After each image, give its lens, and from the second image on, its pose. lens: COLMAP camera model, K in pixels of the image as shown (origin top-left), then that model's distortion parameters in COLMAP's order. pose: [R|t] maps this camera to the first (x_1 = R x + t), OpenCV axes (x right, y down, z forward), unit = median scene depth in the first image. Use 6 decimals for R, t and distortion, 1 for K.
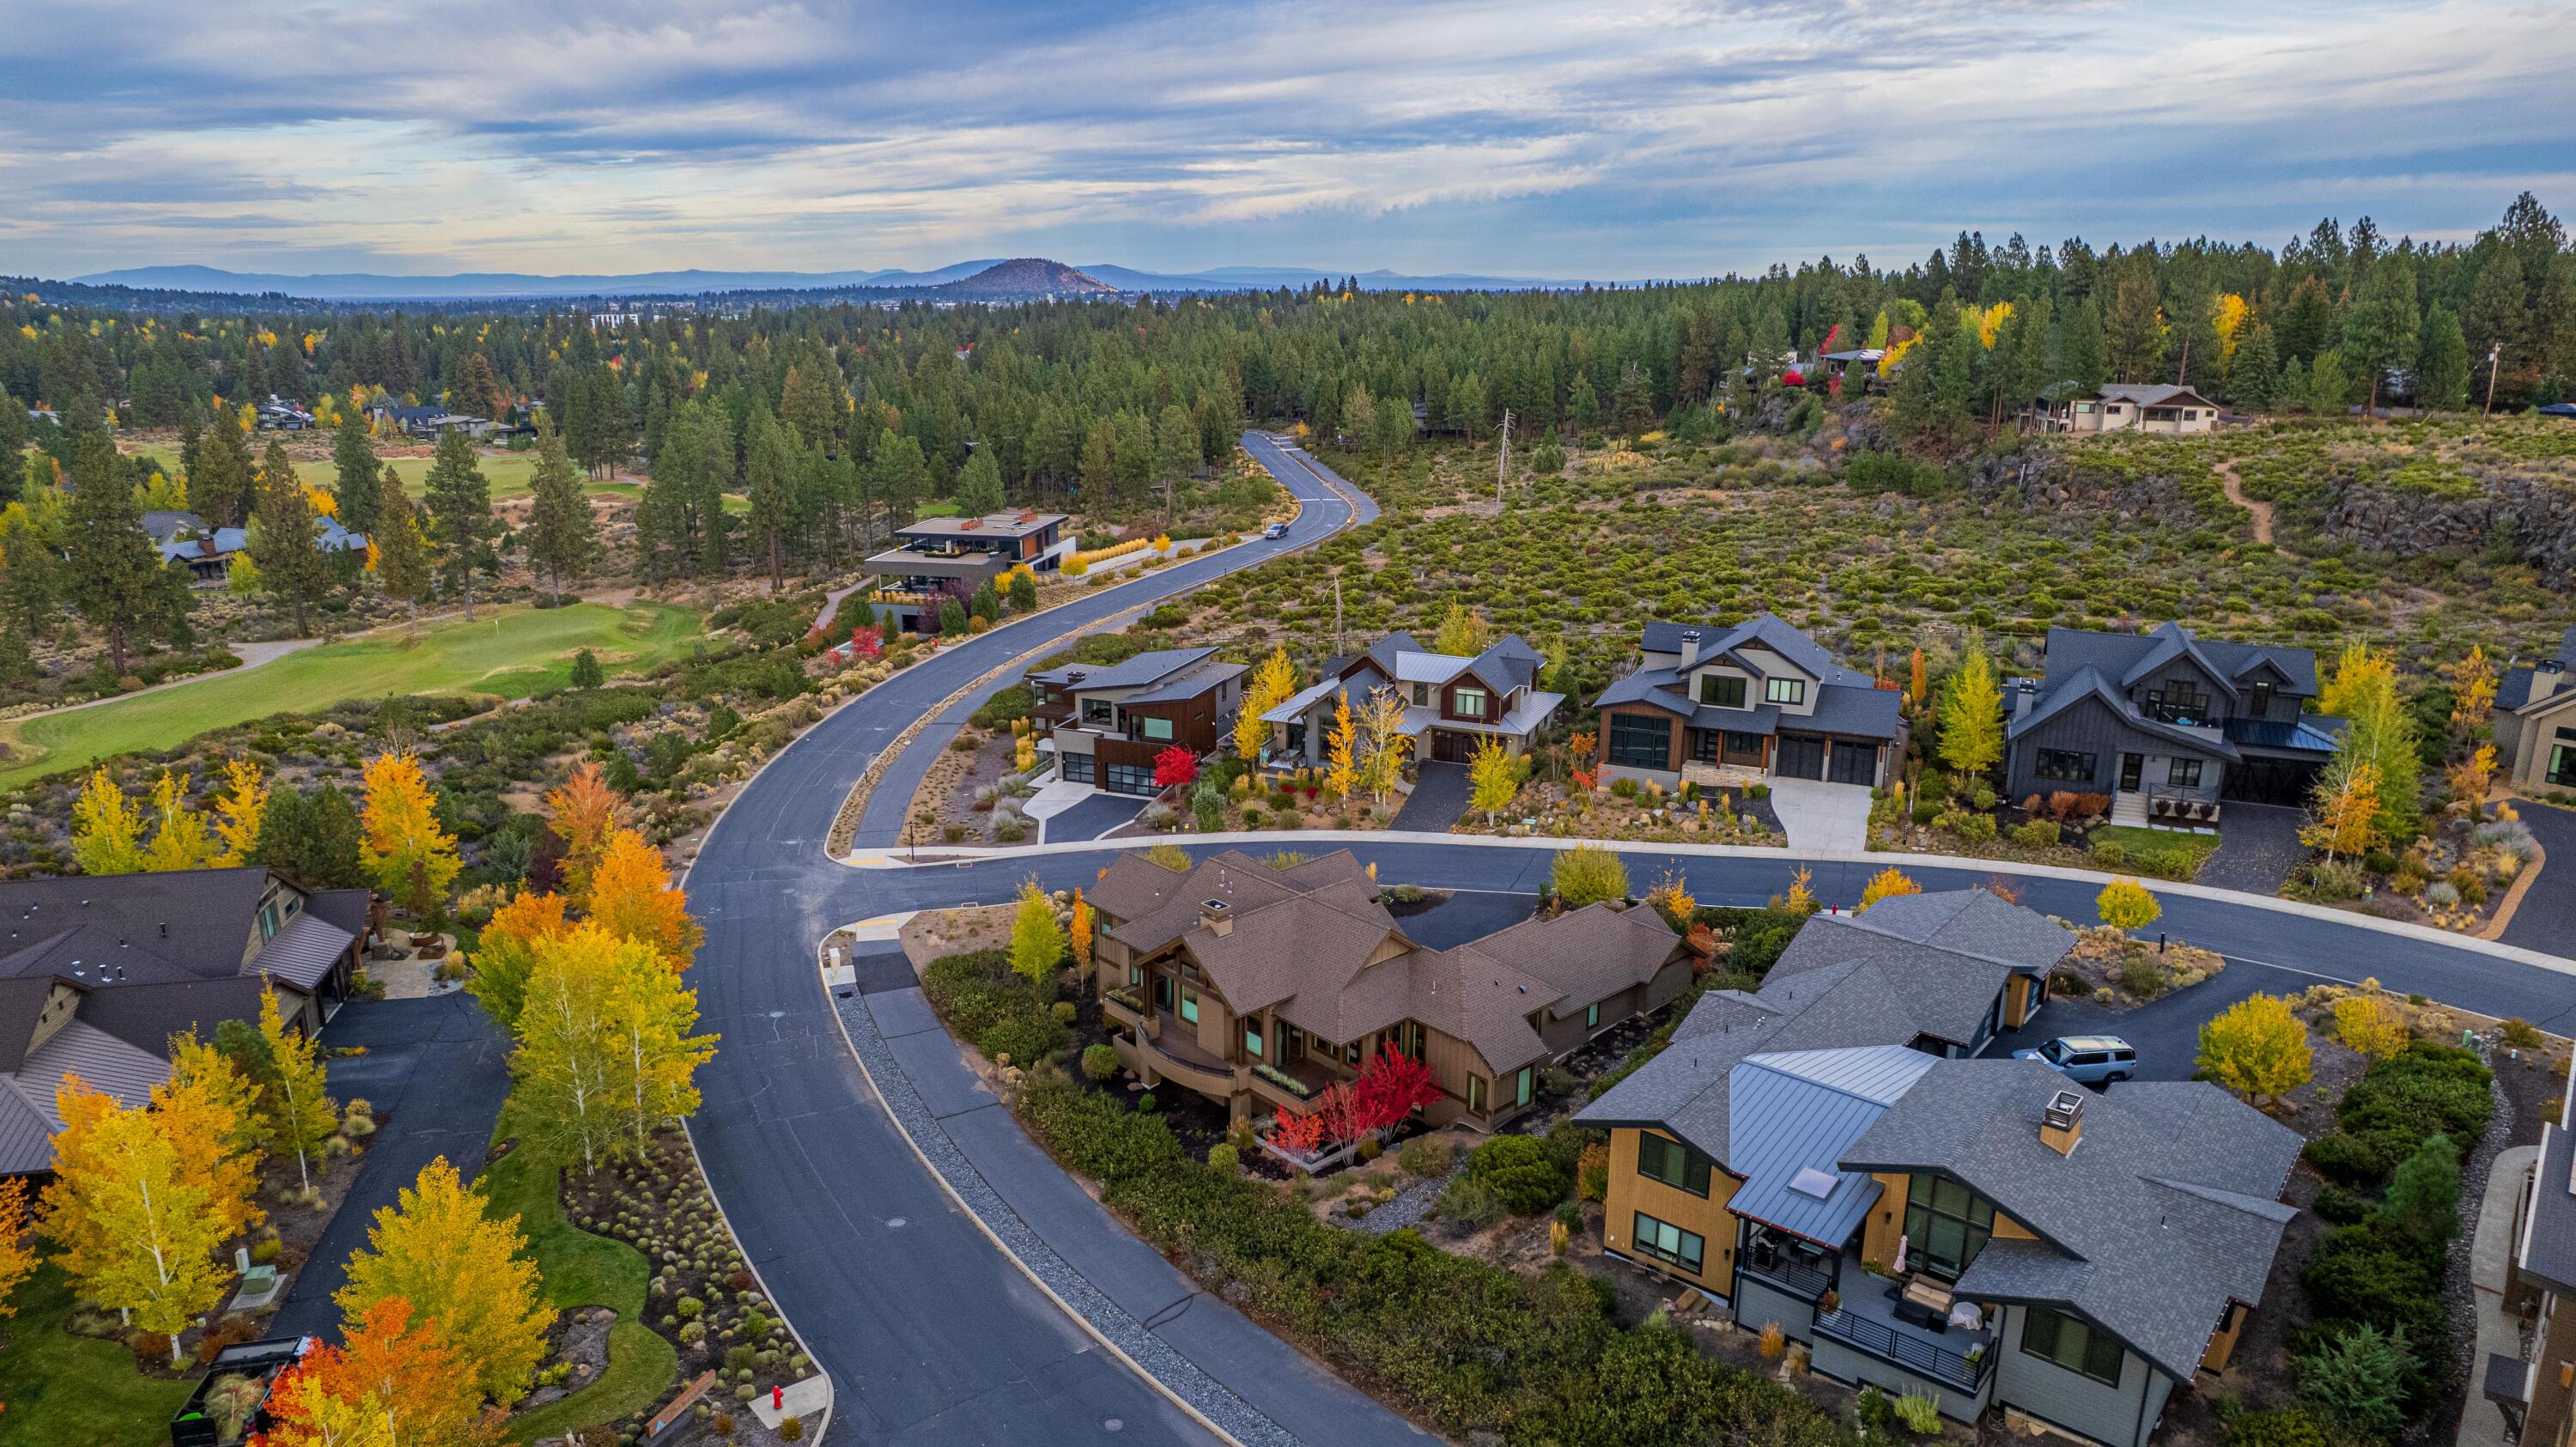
lens RADIAL K [[1659.5, 0, 1296.3], [0, 1659.5, 731.9], [0, 0, 1]] dist [-0.067178, 0.053935]
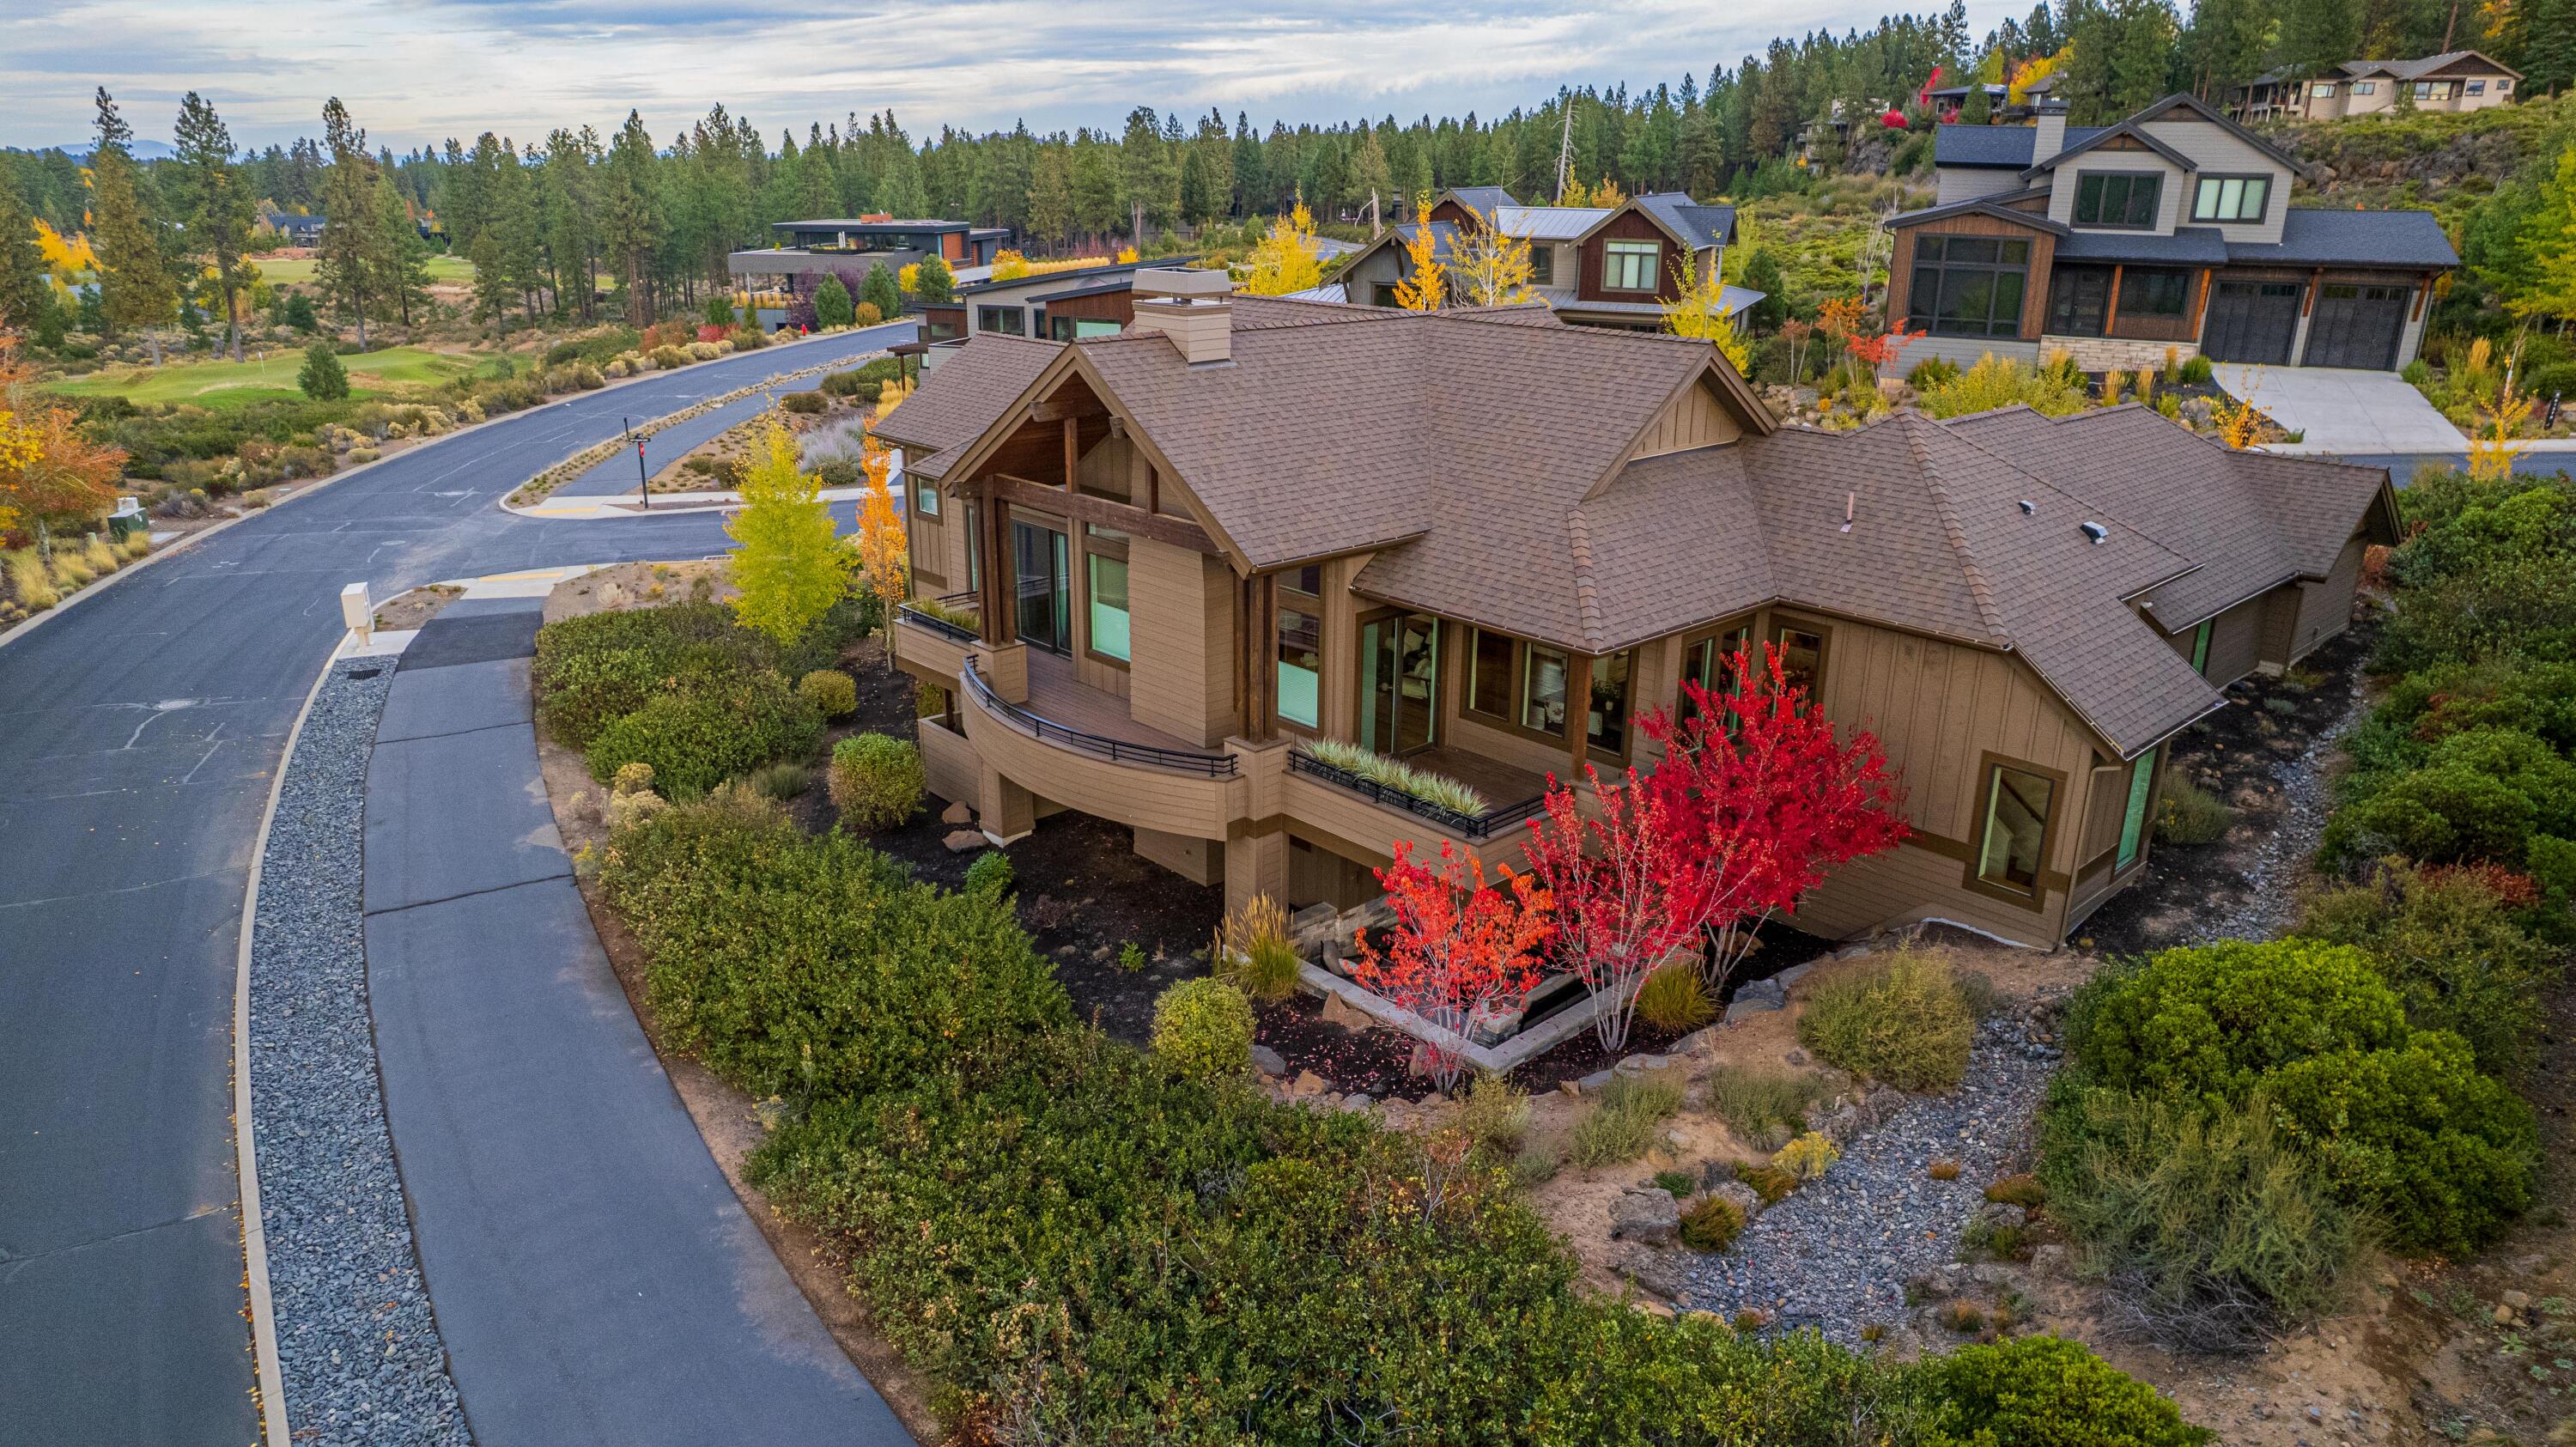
lens RADIAL K [[1659.5, 0, 1296.3], [0, 1659.5, 731.9], [0, 0, 1]] dist [-0.067178, 0.053935]
pose [[0.999948, 0.003211, 0.009716, -0.021410], [-0.003825, 0.997953, 0.063837, 0.131311], [-0.009491, -0.063870, 0.997913, 0.498658]]
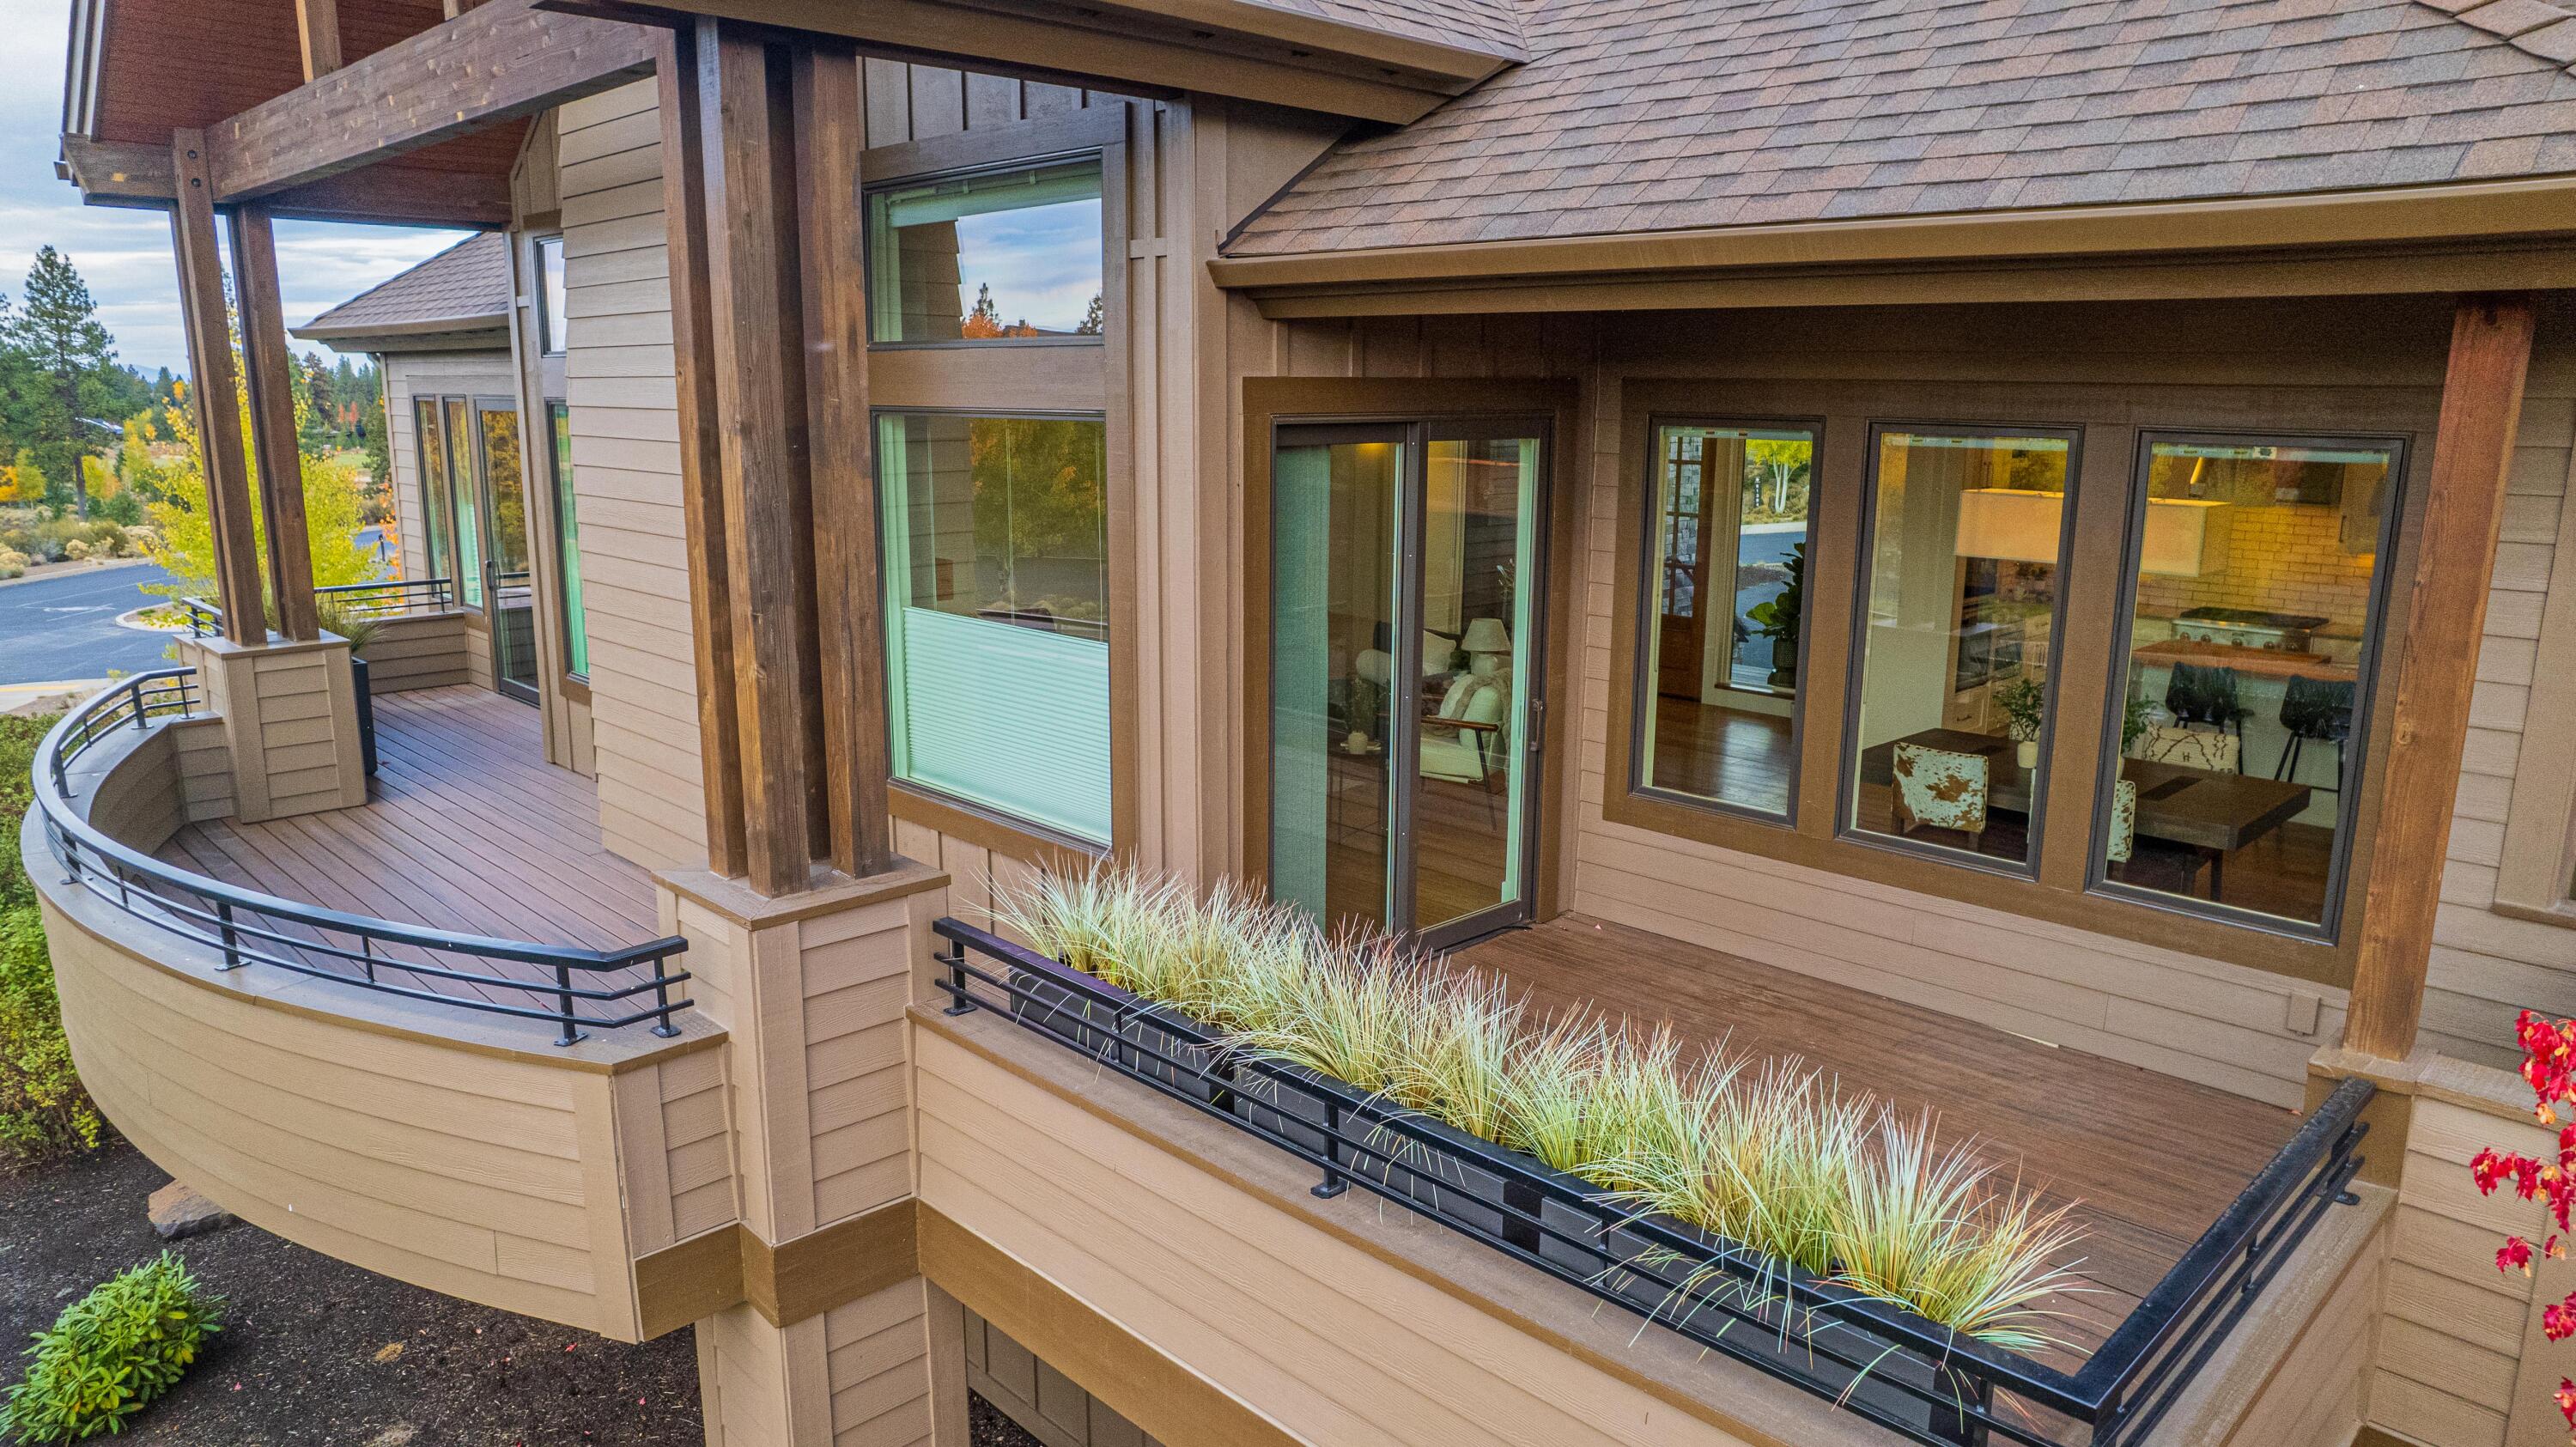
lens RADIAL K [[1659.5, 0, 1296.3], [0, 1659.5, 731.9], [0, 0, 1]] dist [-0.067178, 0.053935]
pose [[0.999476, 0.004897, 0.032010, -0.010409], [-0.002686, 0.997632, -0.068731, 0.146653], [-0.032271, 0.068609, 0.997122, 0.681474]]
